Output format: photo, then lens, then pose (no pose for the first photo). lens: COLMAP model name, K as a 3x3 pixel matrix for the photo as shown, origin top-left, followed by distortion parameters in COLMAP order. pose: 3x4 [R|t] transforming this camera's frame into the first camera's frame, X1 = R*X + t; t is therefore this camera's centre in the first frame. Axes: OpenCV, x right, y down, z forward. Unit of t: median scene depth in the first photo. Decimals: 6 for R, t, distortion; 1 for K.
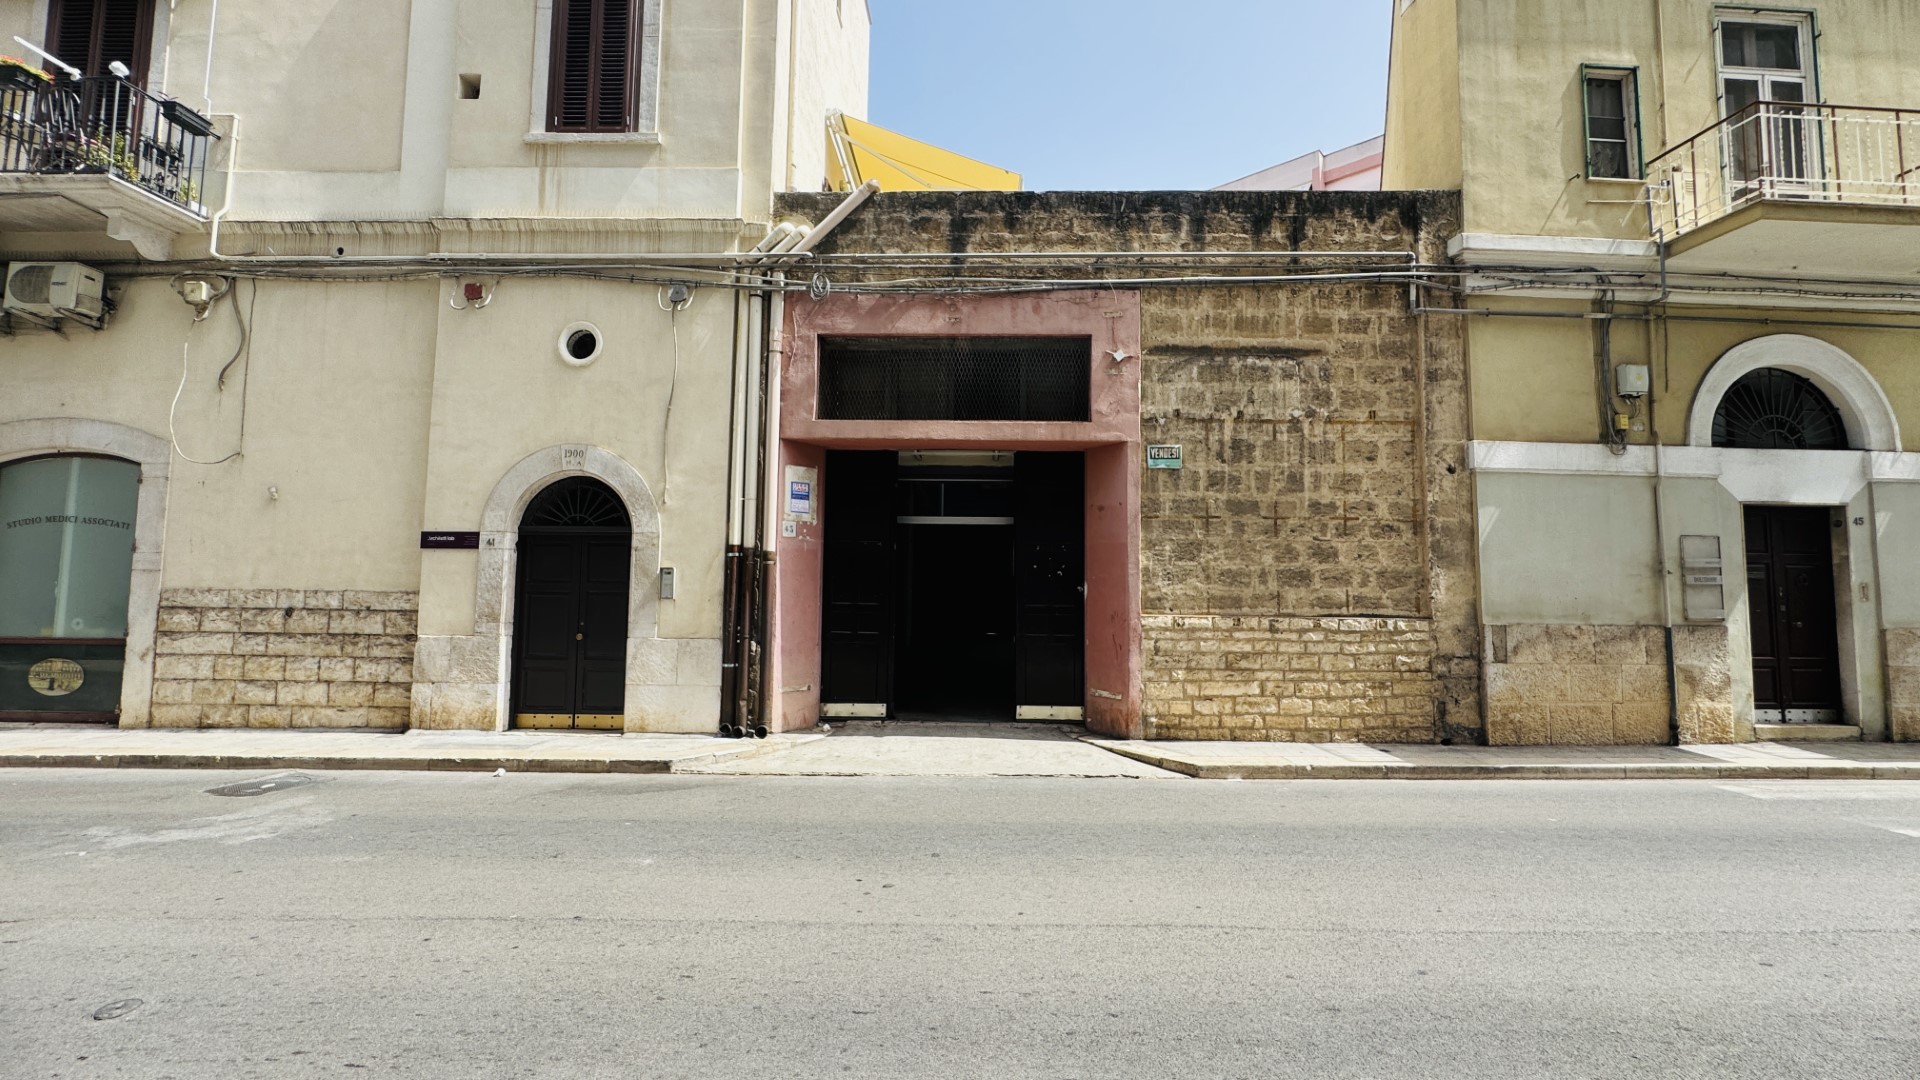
lens RADIAL K [[740.9, 0, 960.5], [0, 740.9, 537.9], [0, 0, 1]] dist [-0.005440, 0.000286]
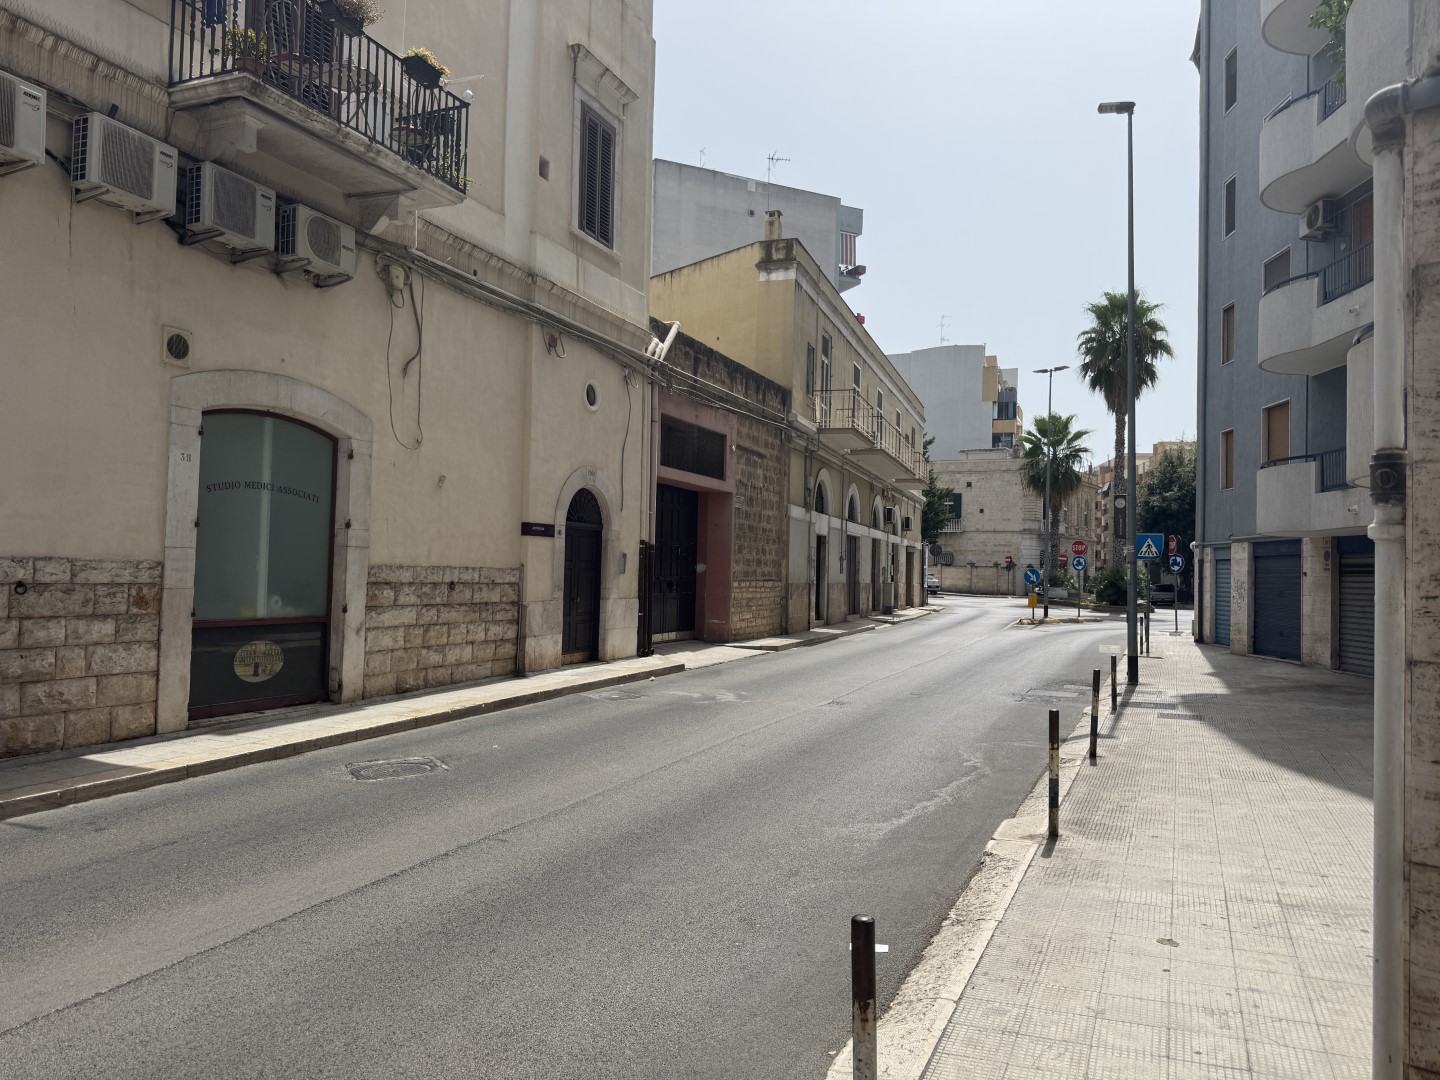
lens RADIAL K [[1010.3, 0, 720.8], [0, 1010.3, 540.2], [0, 0, 1]] dist [0.004562, -0.000254]
pose [[0.366744, 0.027257, 0.929923, -2.234212], [-0.096587, 0.995285, 0.008920, -0.026057], [-0.925295, -0.093090, 0.367647, 0.030108]]
